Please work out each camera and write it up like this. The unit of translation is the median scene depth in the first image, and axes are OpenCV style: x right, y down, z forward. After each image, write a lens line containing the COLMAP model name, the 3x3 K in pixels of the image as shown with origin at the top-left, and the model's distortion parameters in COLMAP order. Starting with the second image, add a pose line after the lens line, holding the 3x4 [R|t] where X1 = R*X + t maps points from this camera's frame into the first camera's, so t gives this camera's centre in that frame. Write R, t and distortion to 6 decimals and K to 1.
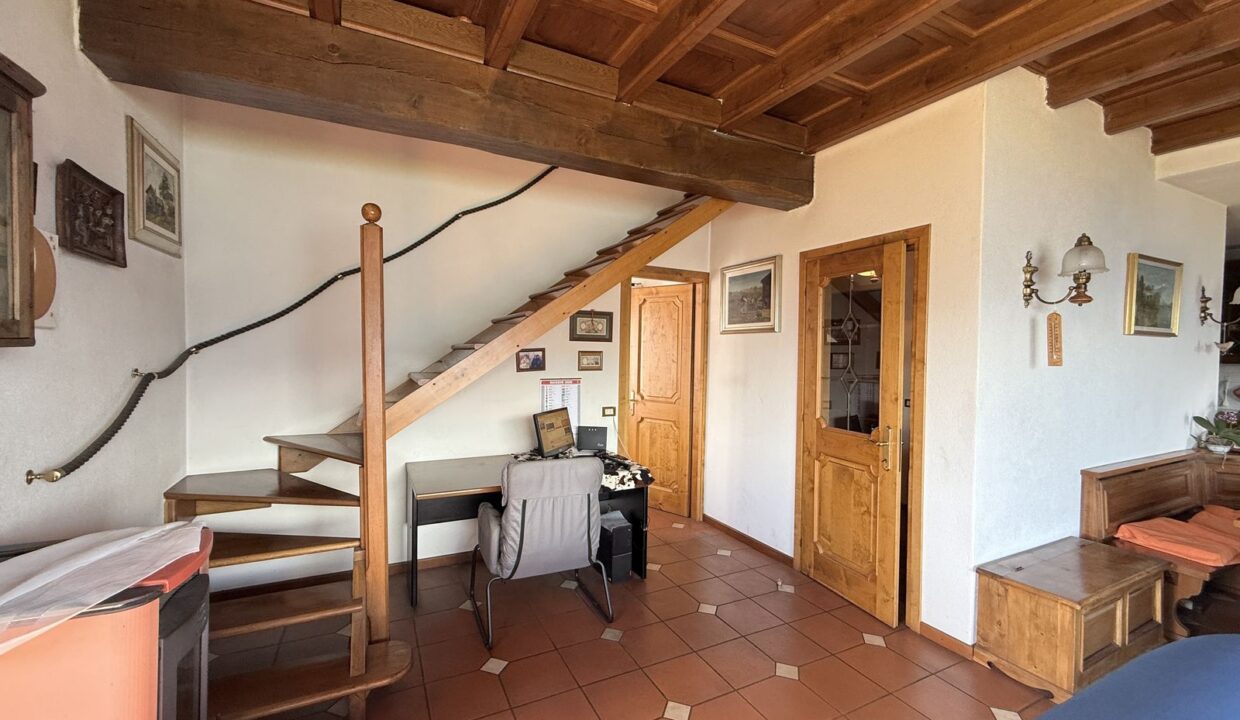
lens RADIAL K [[496.9, 0, 619.5], [0, 496.9, 360.5], [0, 0, 1]] dist [0.000965, 0.000544]
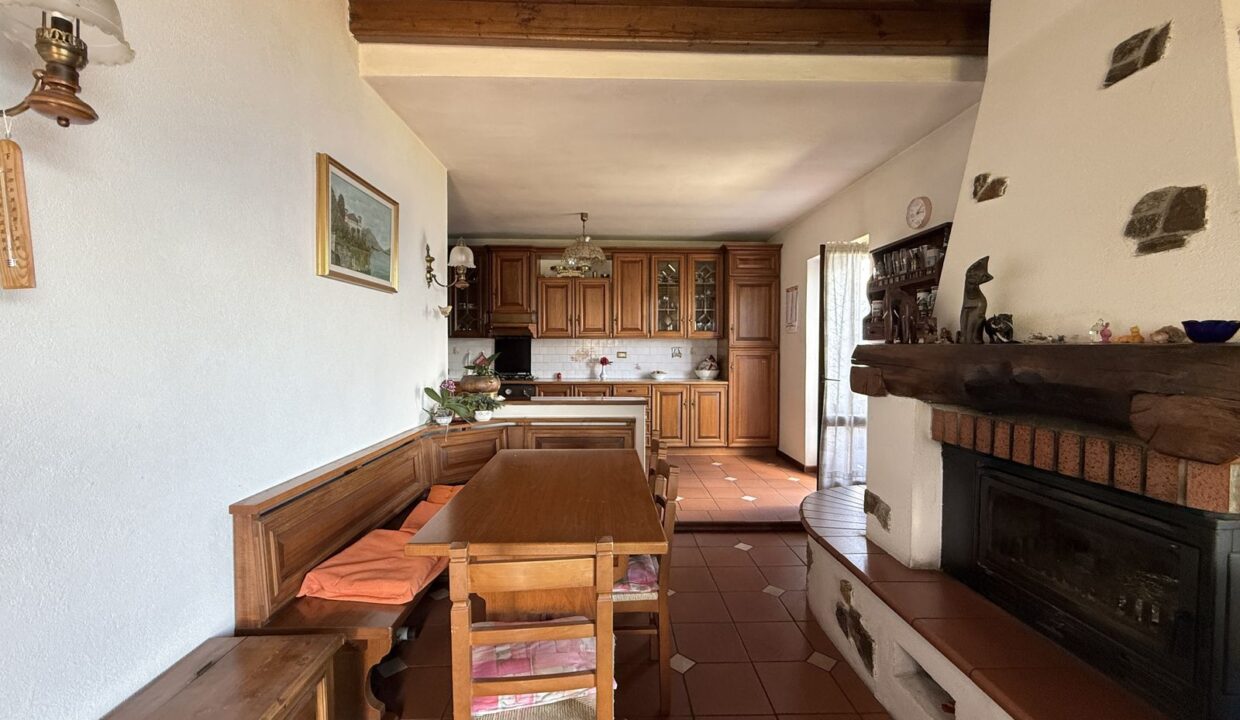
lens RADIAL K [[496.9, 0, 617.9], [0, 496.9, 365.7], [0, 0, 1]] dist [0.000965, 0.000544]
pose [[0.425998, -0.049725, 0.903357, 0.618527], [0.025193, 0.998753, 0.043096, 0.053319], [-0.904373, 0.004399, 0.426720, 0.378637]]
